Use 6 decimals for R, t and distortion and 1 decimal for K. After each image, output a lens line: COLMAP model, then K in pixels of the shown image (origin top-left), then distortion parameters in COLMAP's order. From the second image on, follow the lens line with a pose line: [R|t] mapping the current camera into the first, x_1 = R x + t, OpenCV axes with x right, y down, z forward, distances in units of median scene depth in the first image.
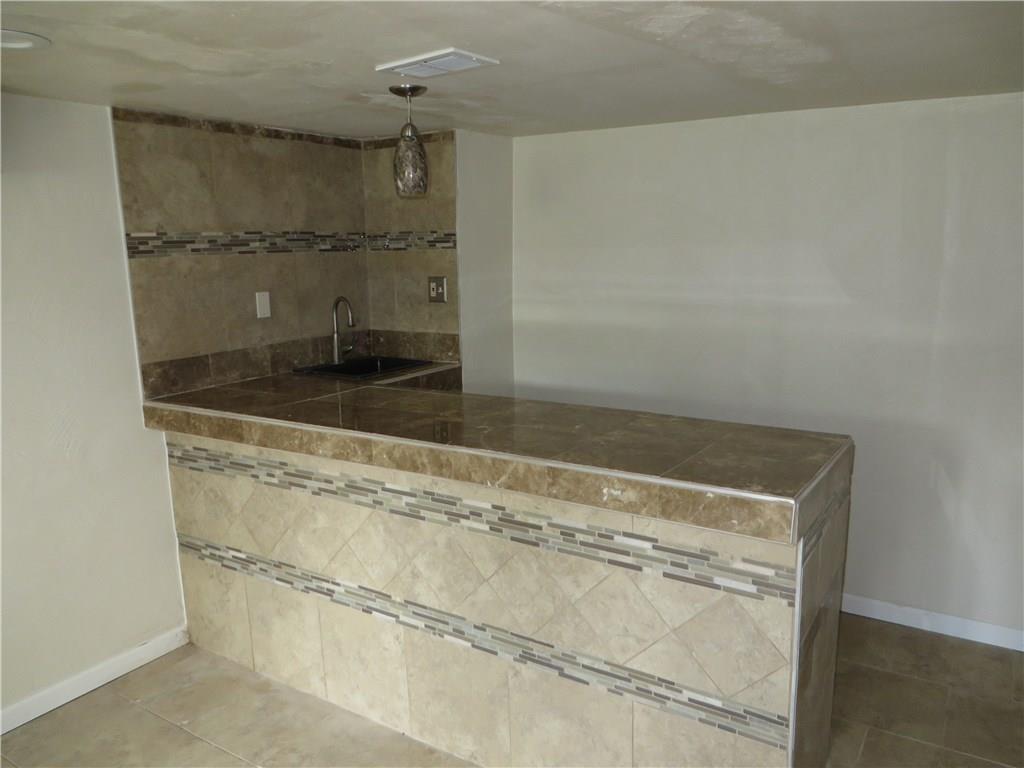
lens RADIAL K [[762.1, 0, 512.2], [0, 762.1, 381.8], [0, 0, 1]] dist [-0.010461, -0.009077]
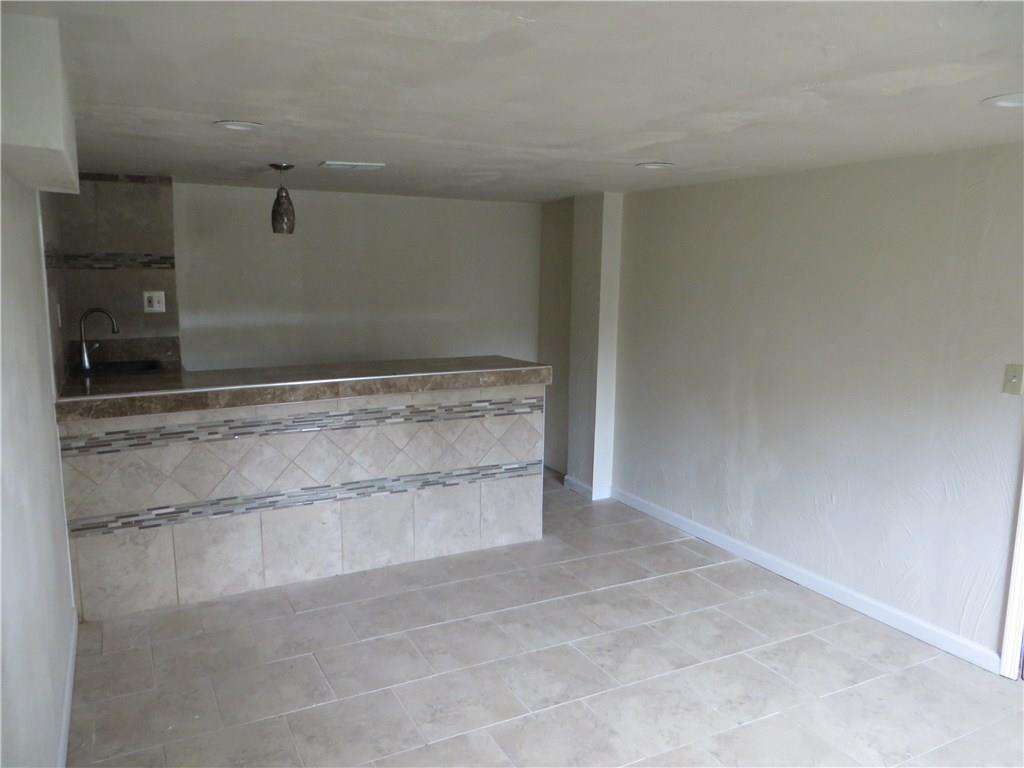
lens RADIAL K [[762.1, 0, 514.3], [0, 762.1, 387.4], [0, 0, 1]] dist [-0.010461, -0.009077]
pose [[0.495784, -0.106686, 0.861868, -1.314542], [0.138230, 0.989468, 0.042965, 0.064113], [-0.857374, 0.097834, 0.505310, -0.151981]]
